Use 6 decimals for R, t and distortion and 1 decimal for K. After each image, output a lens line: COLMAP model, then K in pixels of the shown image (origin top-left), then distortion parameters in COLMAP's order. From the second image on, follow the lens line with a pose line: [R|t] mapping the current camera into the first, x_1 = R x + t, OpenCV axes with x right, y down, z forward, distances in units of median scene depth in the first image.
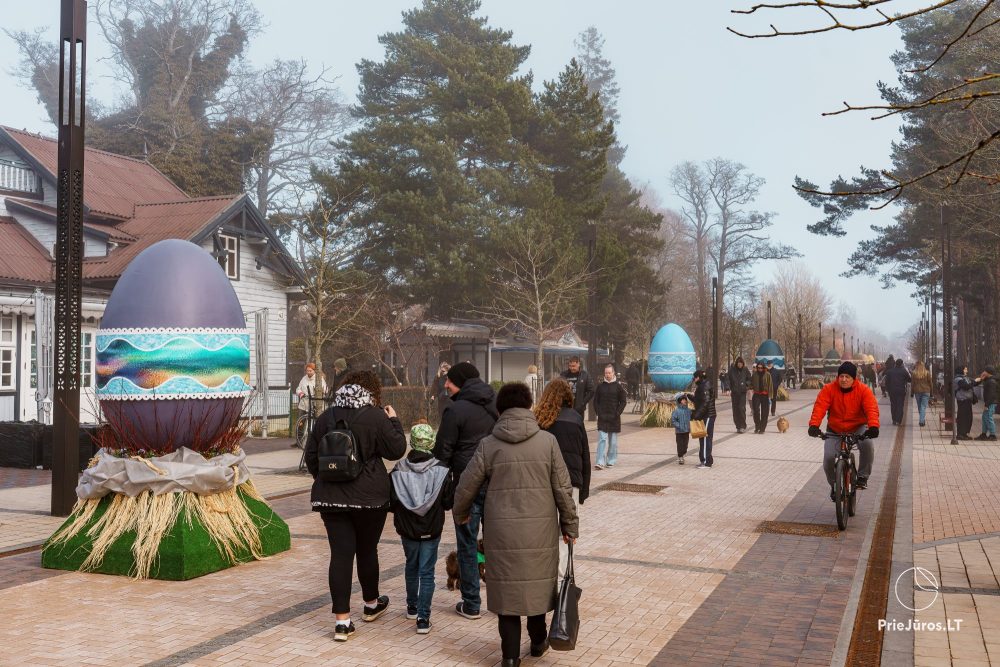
lens RADIAL K [[1102.8, 0, 482.9], [0, 1102.8, 333.6], [0, 0, 1]] dist [0.006240, 0.000000]
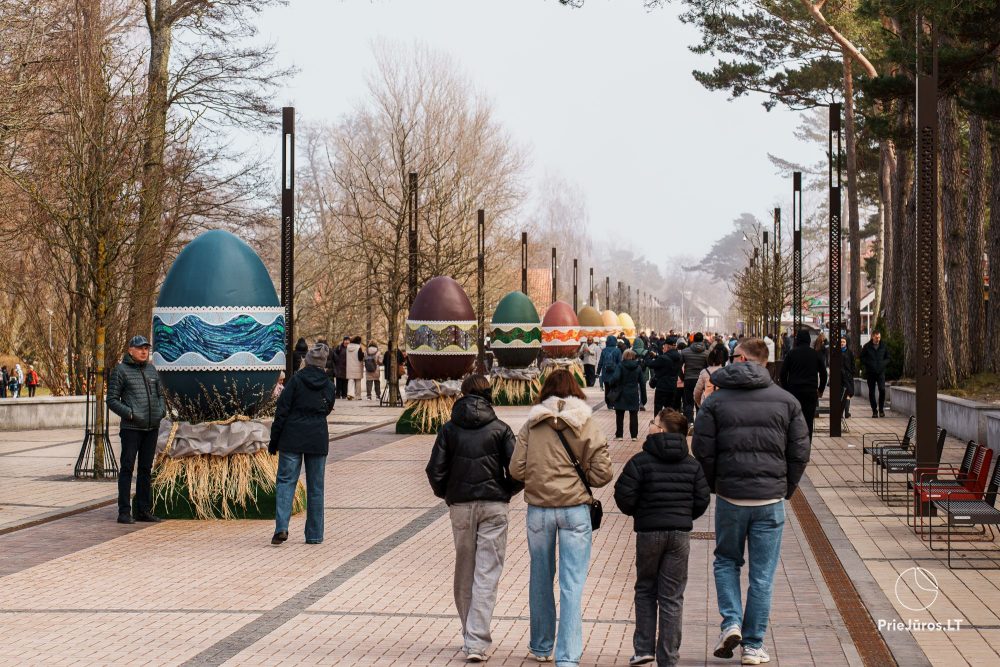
lens RADIAL K [[3018.7, 0, 500.3], [0, 3018.7, 332.7], [0, 0, 1]] dist [-0.089547, 0.000000]
pose [[0.955874, 0.002560, 0.293765, 0.787997], [-0.010327, 0.999637, 0.024894, 0.056097], [-0.293594, -0.026829, 0.955554, 2.372395]]
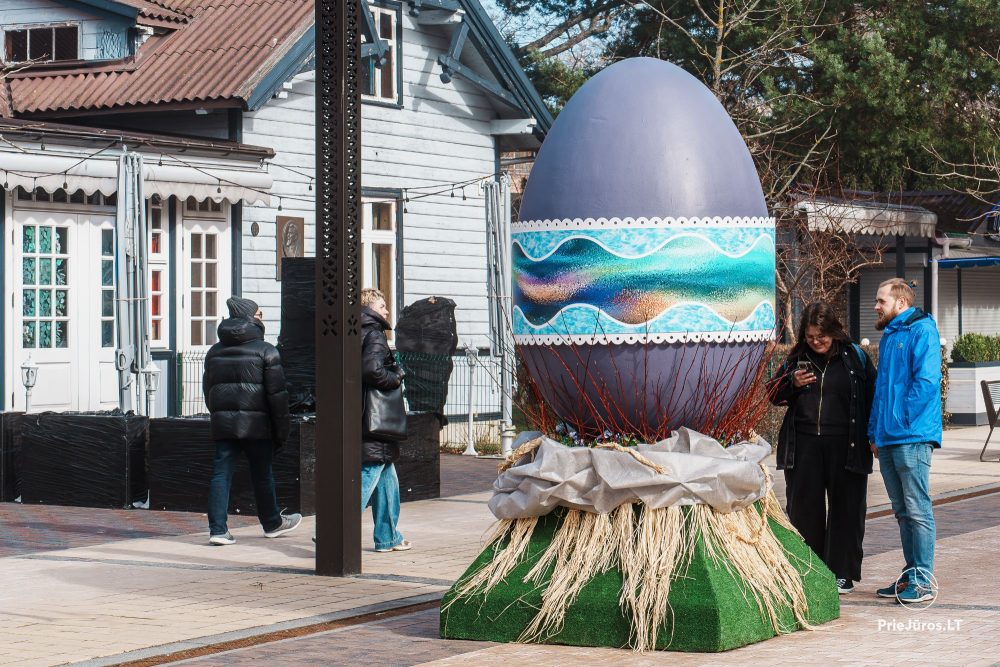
lens RADIAL K [[2860.7, 0, 616.9], [0, 2860.7, 327.6], [0, 0, 1]] dist [0.157244, 0.000000]
pose [[0.998141, -0.004705, -0.060769, -0.205876], [0.006845, 0.999362, 0.035040, -0.000302], [0.060566, -0.035391, 0.997537, -0.444518]]
